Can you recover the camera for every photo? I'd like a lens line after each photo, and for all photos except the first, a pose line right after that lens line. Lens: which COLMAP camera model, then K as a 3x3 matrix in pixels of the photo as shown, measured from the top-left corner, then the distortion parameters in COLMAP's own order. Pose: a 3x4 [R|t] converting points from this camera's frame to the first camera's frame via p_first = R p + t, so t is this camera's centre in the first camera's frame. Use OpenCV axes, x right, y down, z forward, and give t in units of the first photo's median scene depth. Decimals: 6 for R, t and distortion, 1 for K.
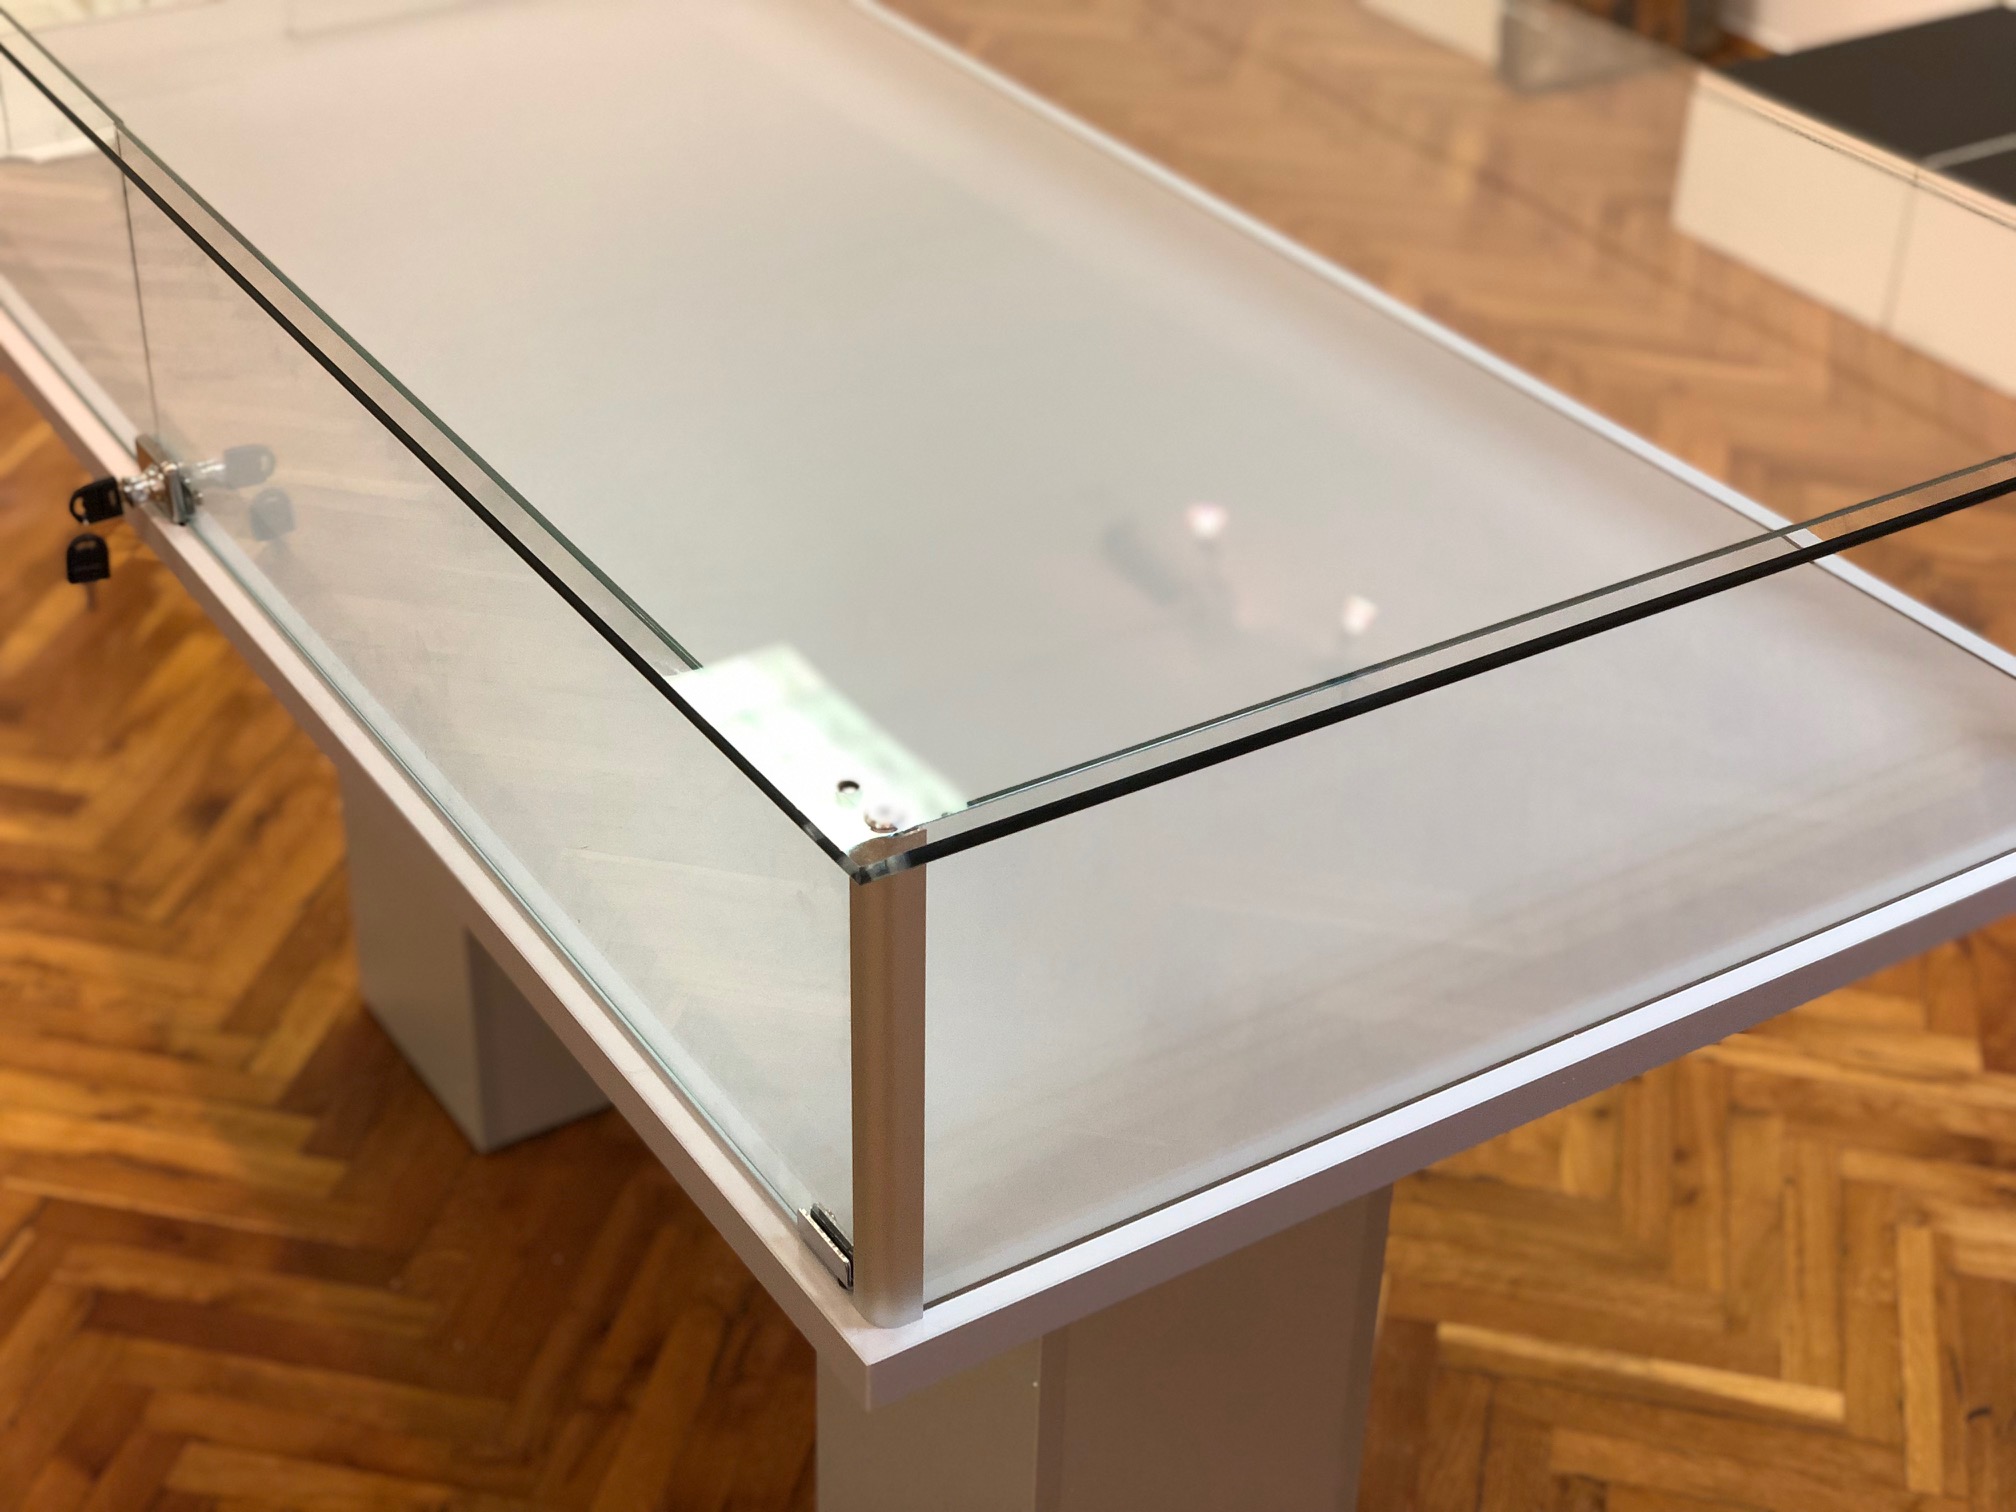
lens RADIAL K [[3016.9, 0, 1028.0], [0, 3016.9, 766.5], [0, 0, 1]] dist [0.095048, 0.000000]
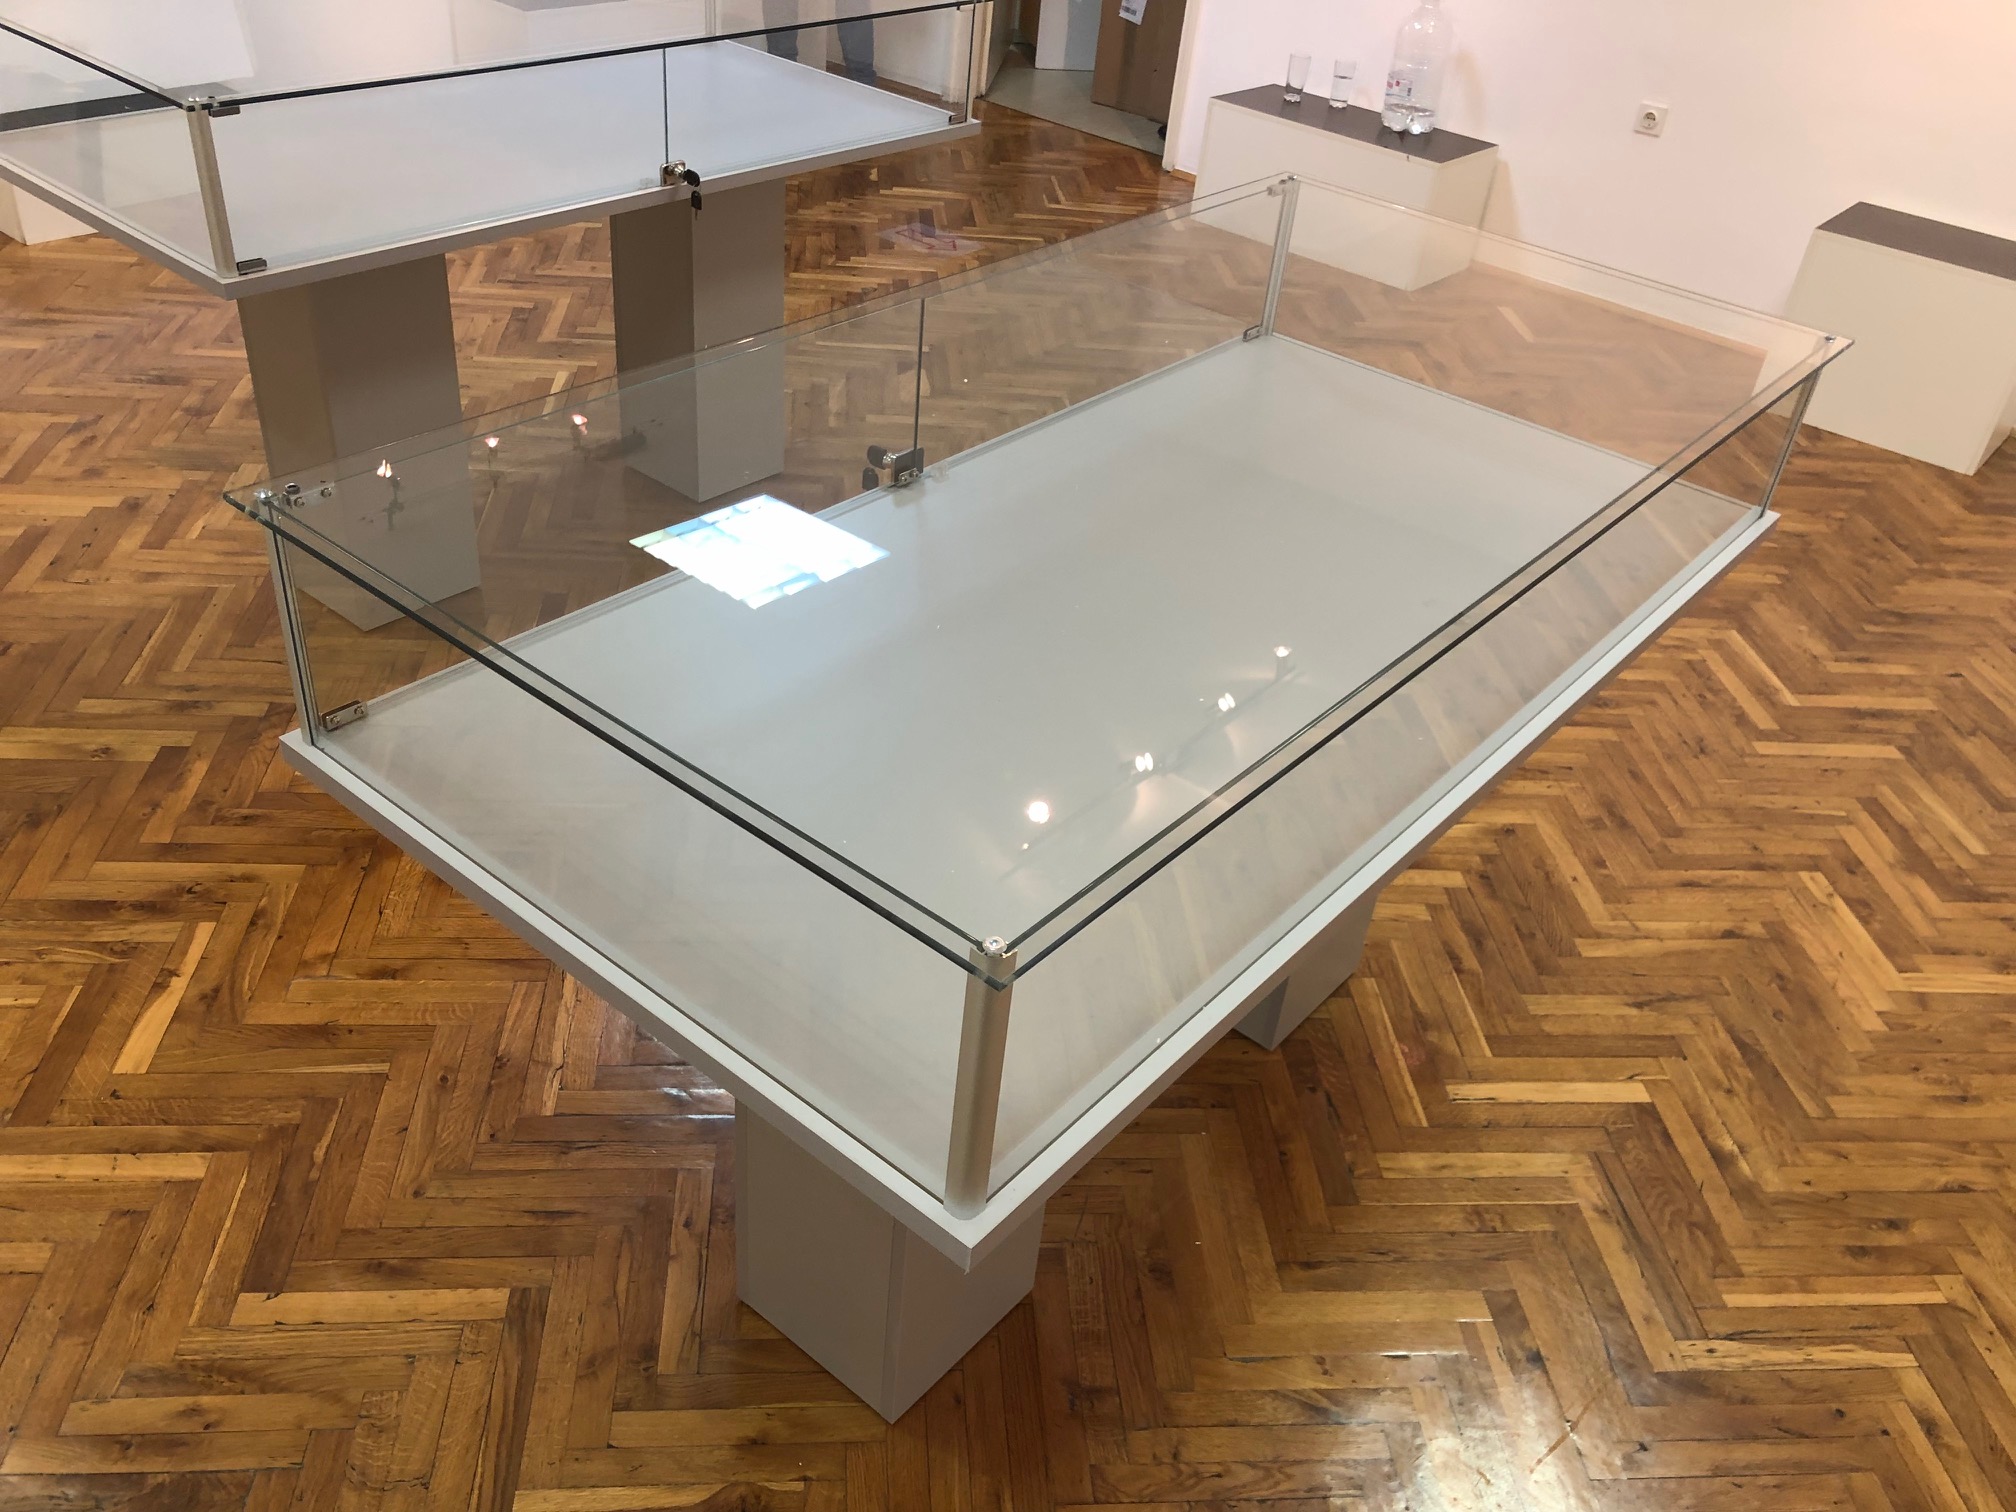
lens RADIAL K [[1648.2, 0, 1024.2], [0, 1648.2, 784.8], [0, 0, 1]] dist [0.029434, -0.023201]
pose [[-0.292601, -0.608708, 0.737468, -1.374042], [0.426825, 0.606991, 0.670360, -0.473865], [-0.855690, 0.510918, 0.082205, 0.611647]]
